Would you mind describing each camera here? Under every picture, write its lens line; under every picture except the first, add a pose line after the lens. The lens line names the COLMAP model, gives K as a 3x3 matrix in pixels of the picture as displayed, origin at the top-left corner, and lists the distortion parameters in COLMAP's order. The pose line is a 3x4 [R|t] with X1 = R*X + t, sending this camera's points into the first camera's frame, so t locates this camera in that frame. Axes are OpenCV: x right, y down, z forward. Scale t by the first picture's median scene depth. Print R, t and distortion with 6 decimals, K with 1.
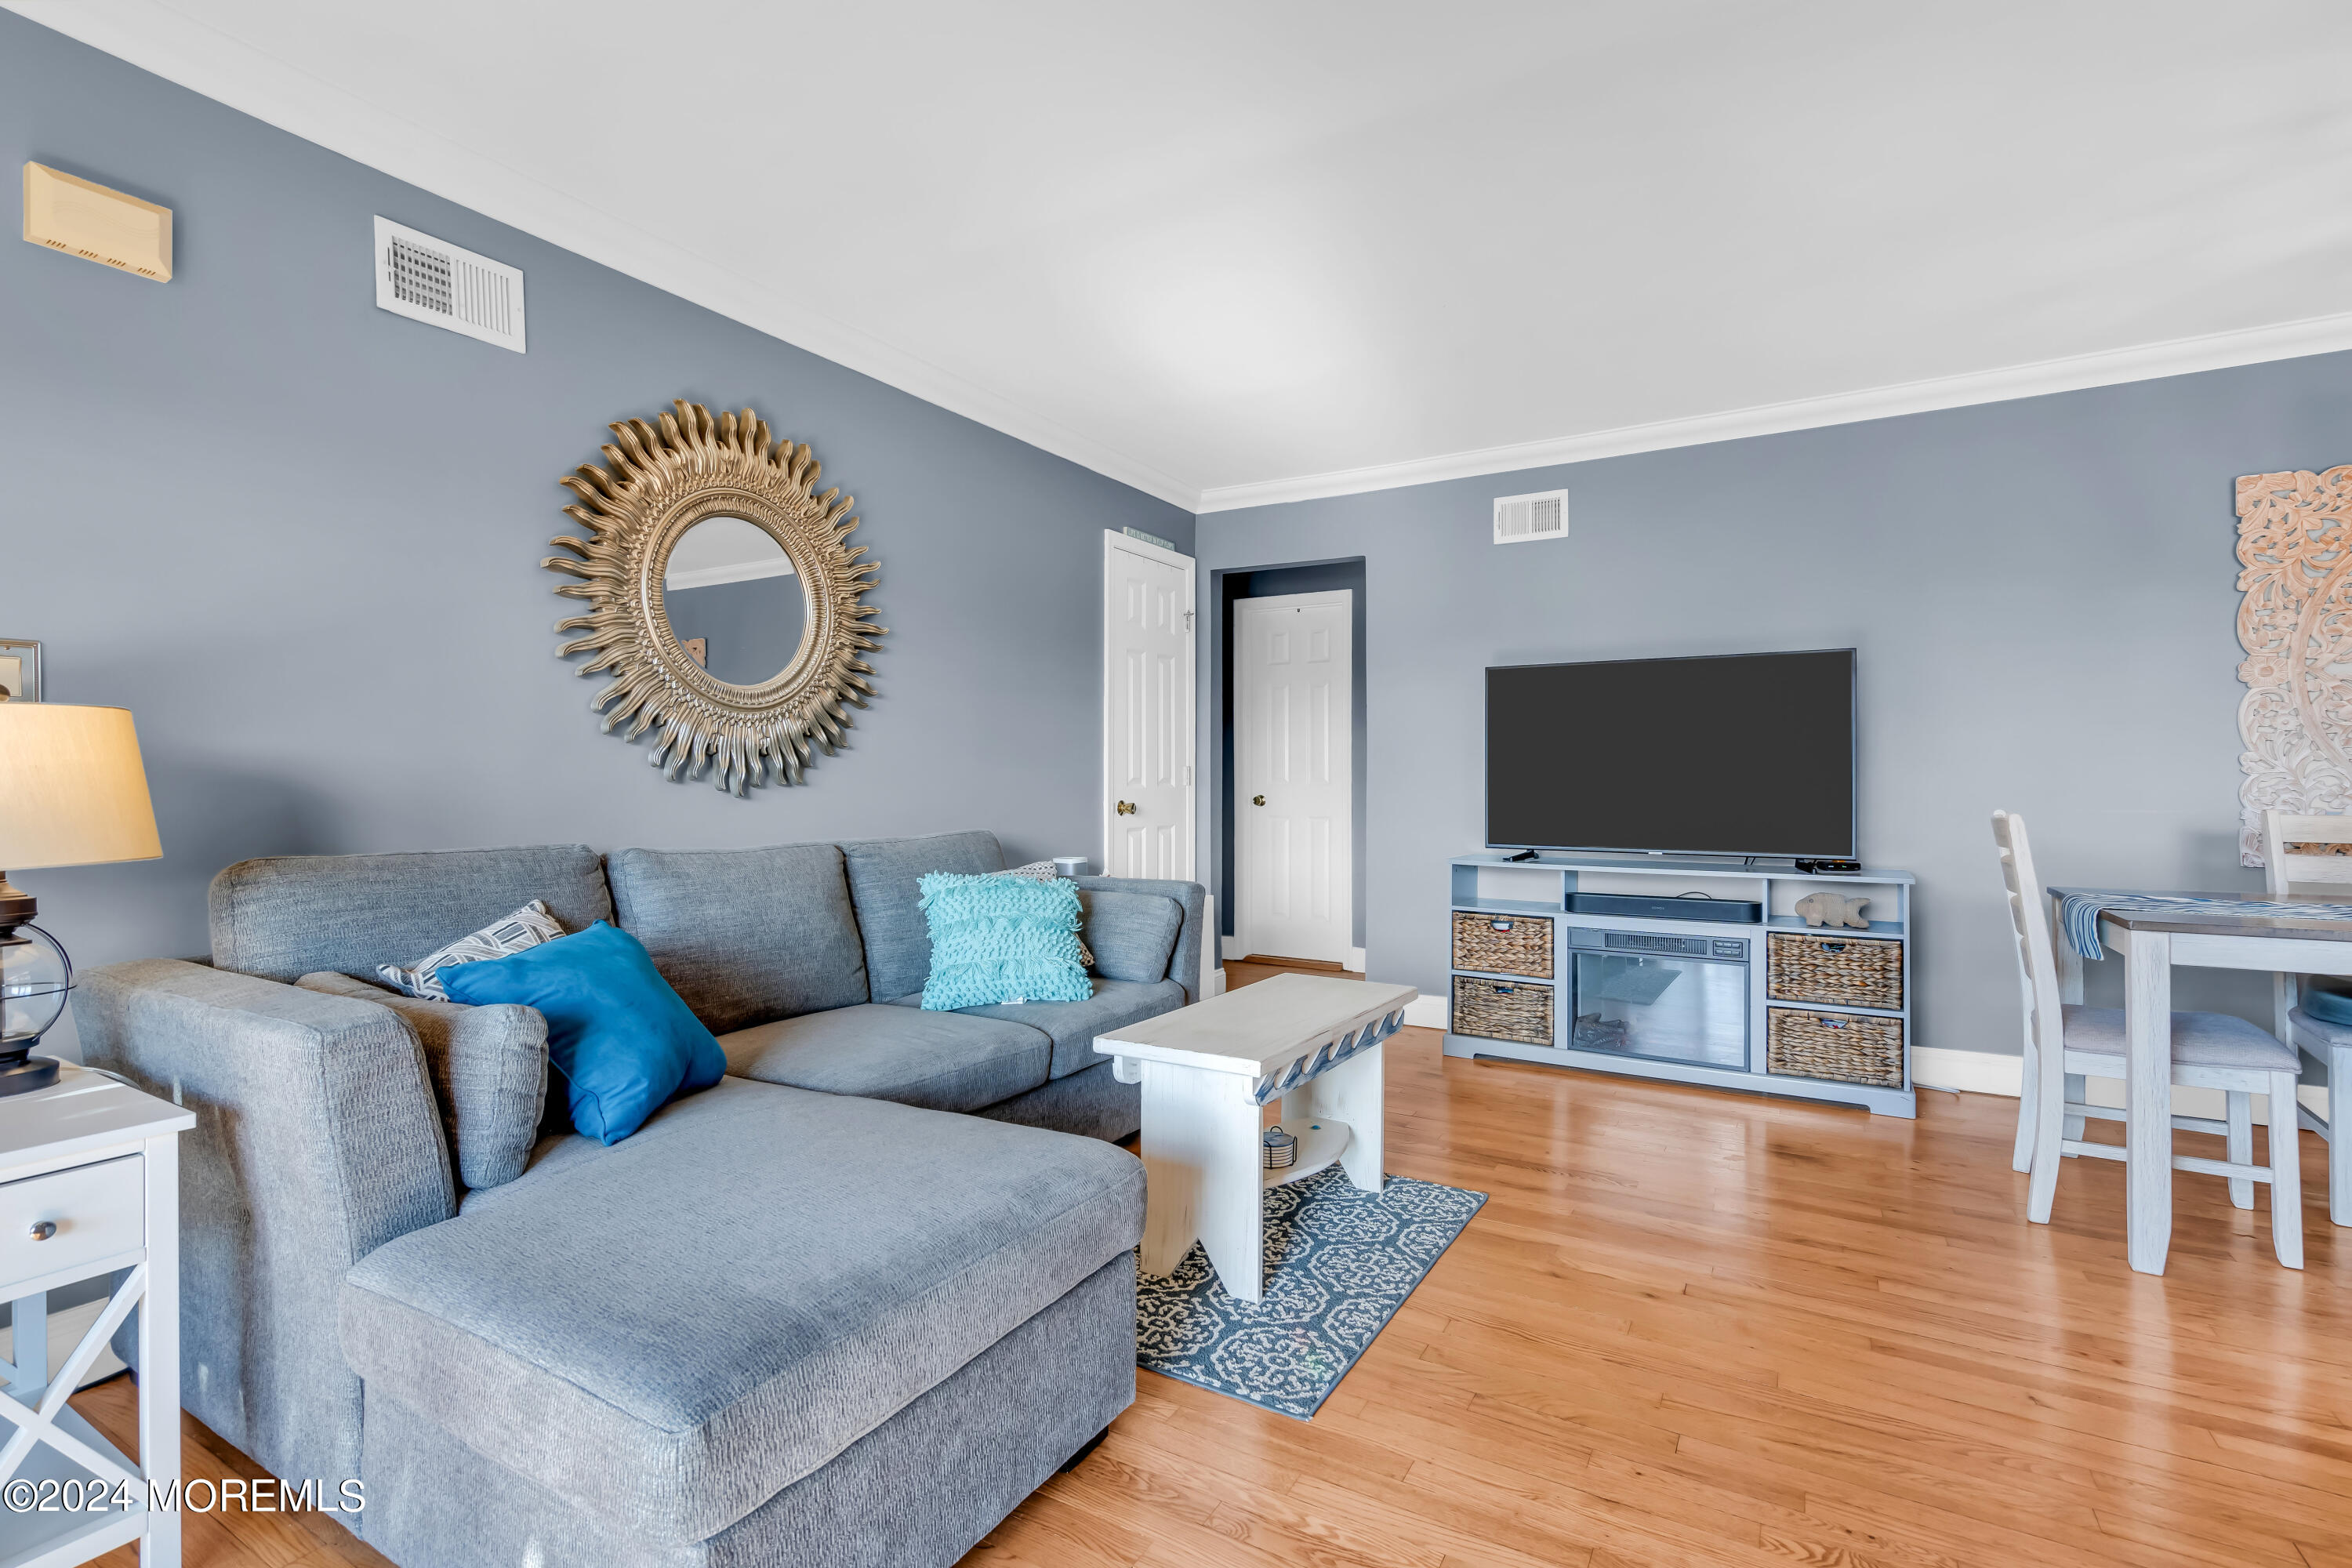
lens RADIAL K [[1070.9, 0, 1181.3], [0, 1070.9, 772.6], [0, 0, 1]] dist [-0.001114, 0.000283]
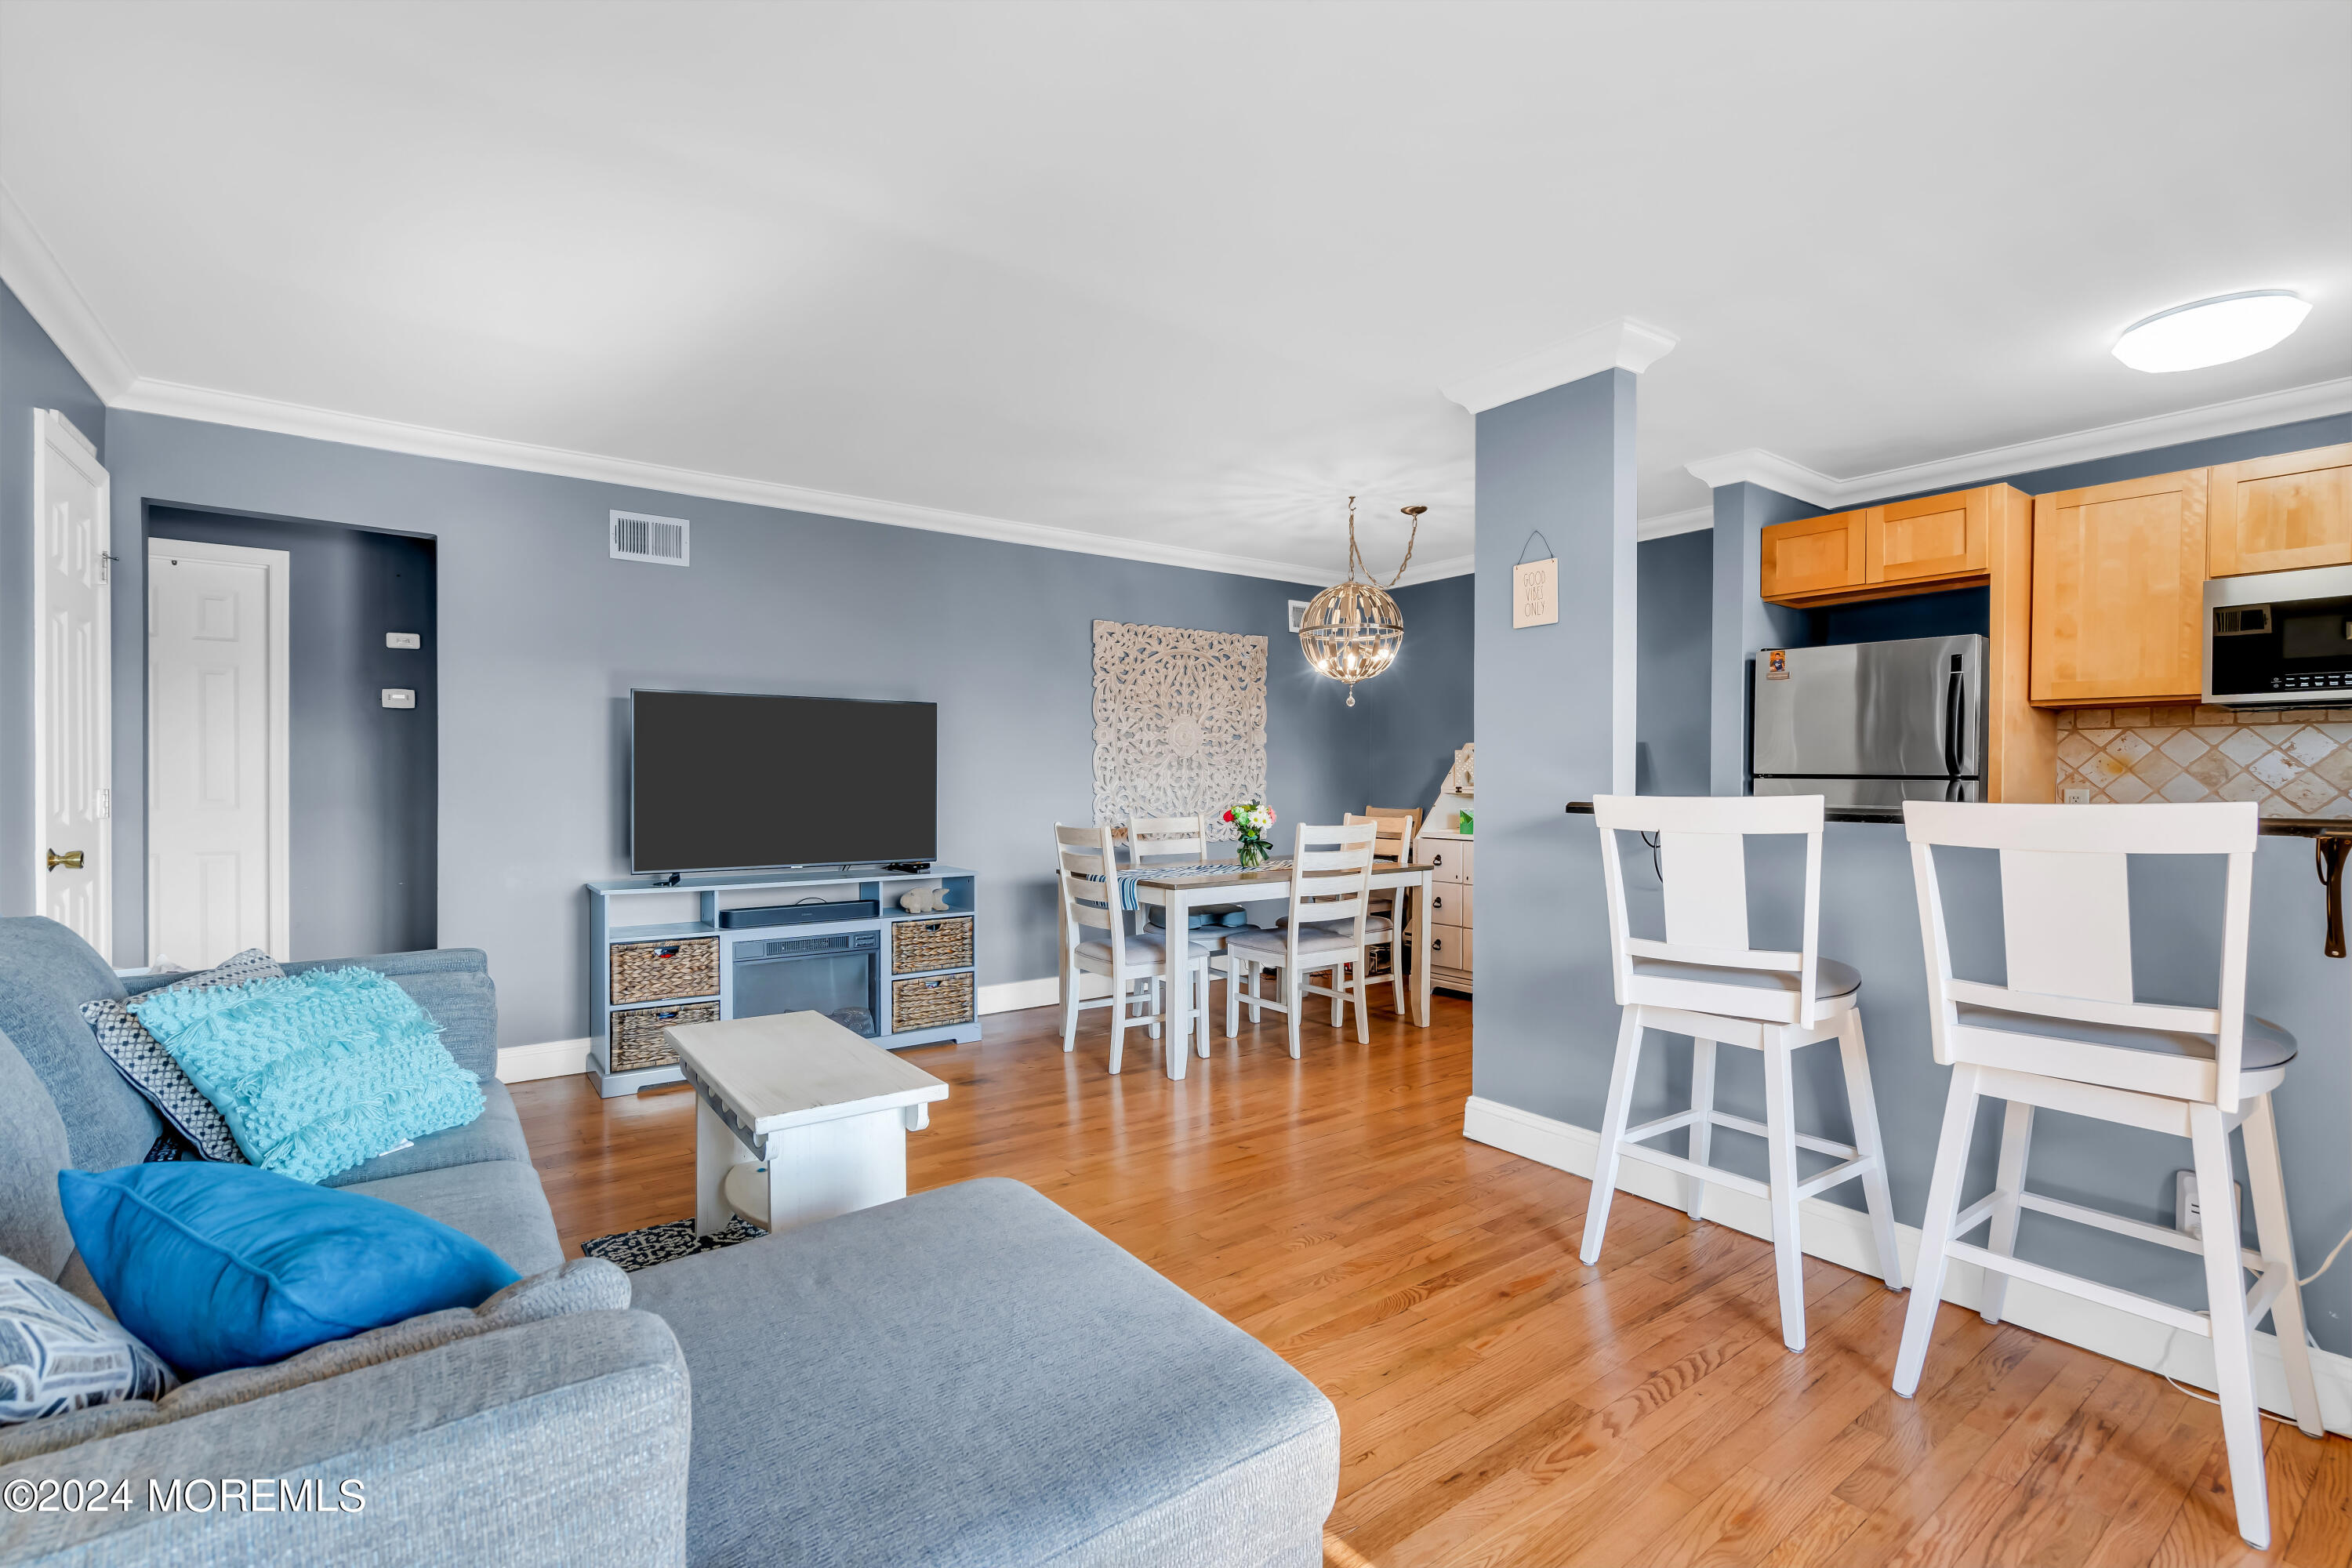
lens RADIAL K [[1055.7, 0, 1172.0], [0, 1055.7, 786.2], [0, 0, 1]] dist [-0.001191, 0.000297]
pose [[0.396097, -0.007141, 0.918181, -0.532467], [-0.008458, 0.999899, 0.011426, -0.033679], [-0.918170, -0.012292, 0.395996, 0.229103]]
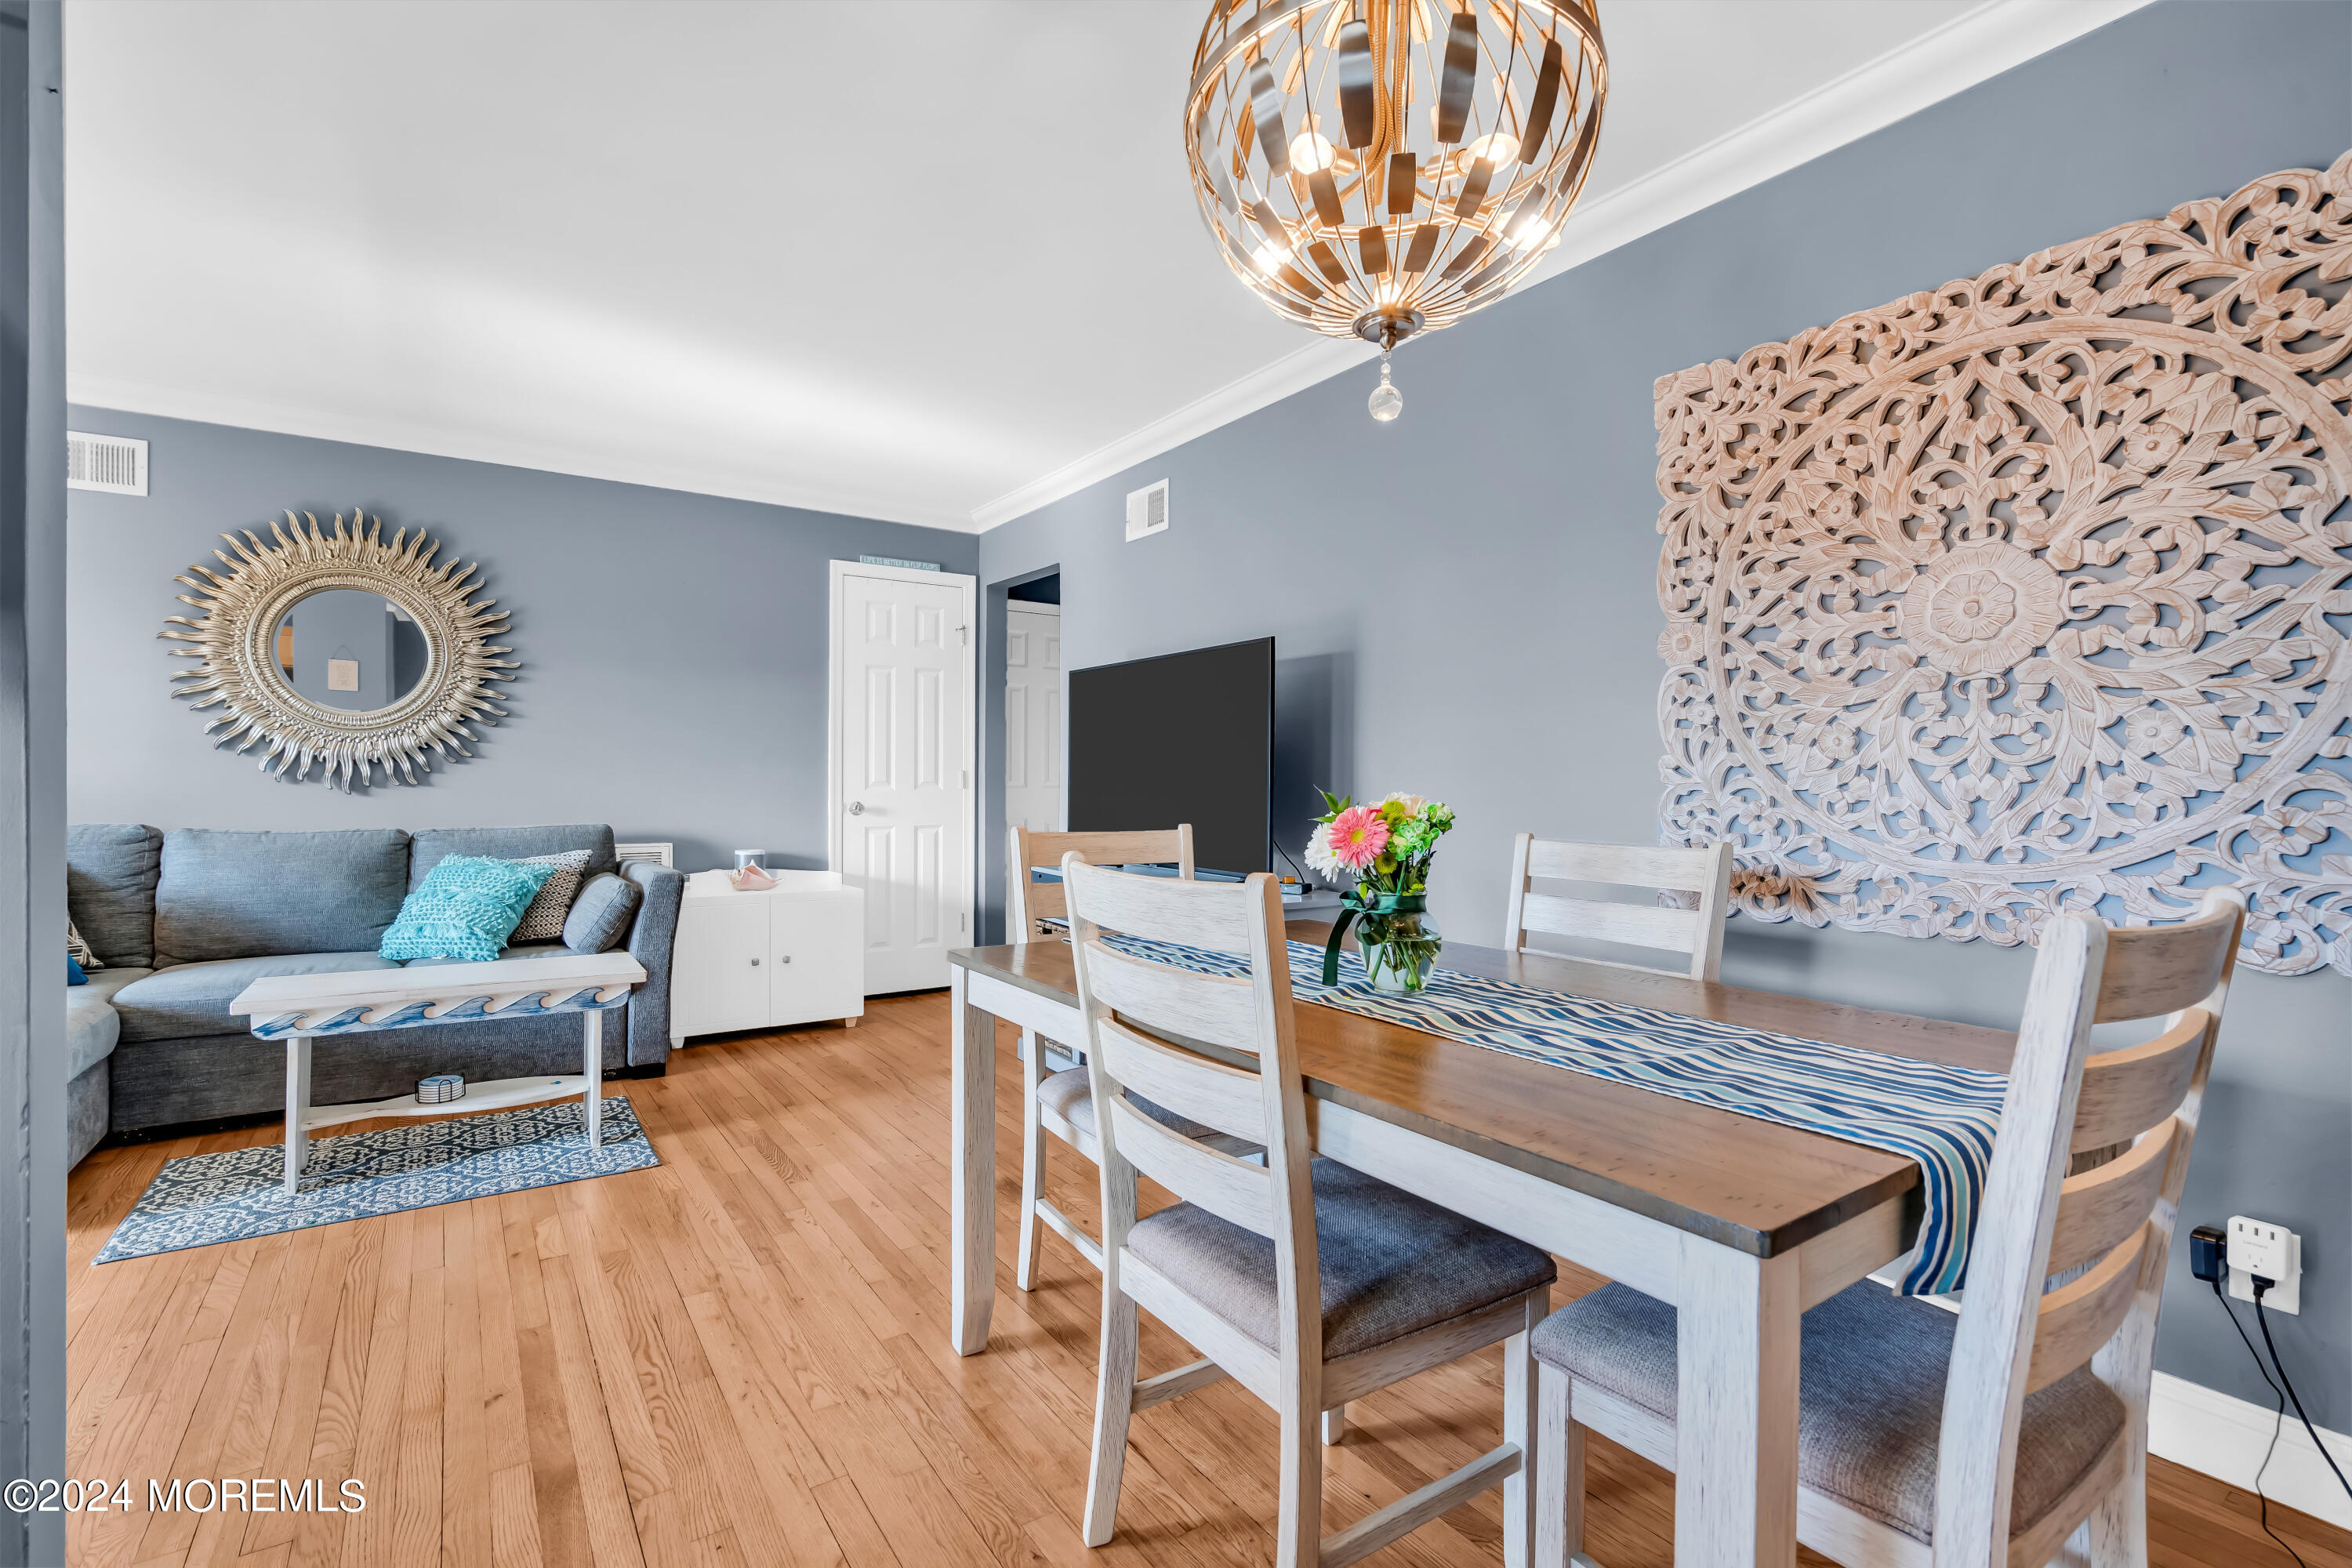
lens RADIAL K [[1055.7, 0, 1172.0], [0, 1055.7, 786.2], [0, 0, 1]] dist [-0.001191, 0.000297]
pose [[0.905668, 0.007663, -0.423918, 1.043483], [-0.002936, 0.999926, 0.011803, -0.005777], [0.423977, -0.009445, 0.905624, 0.213238]]
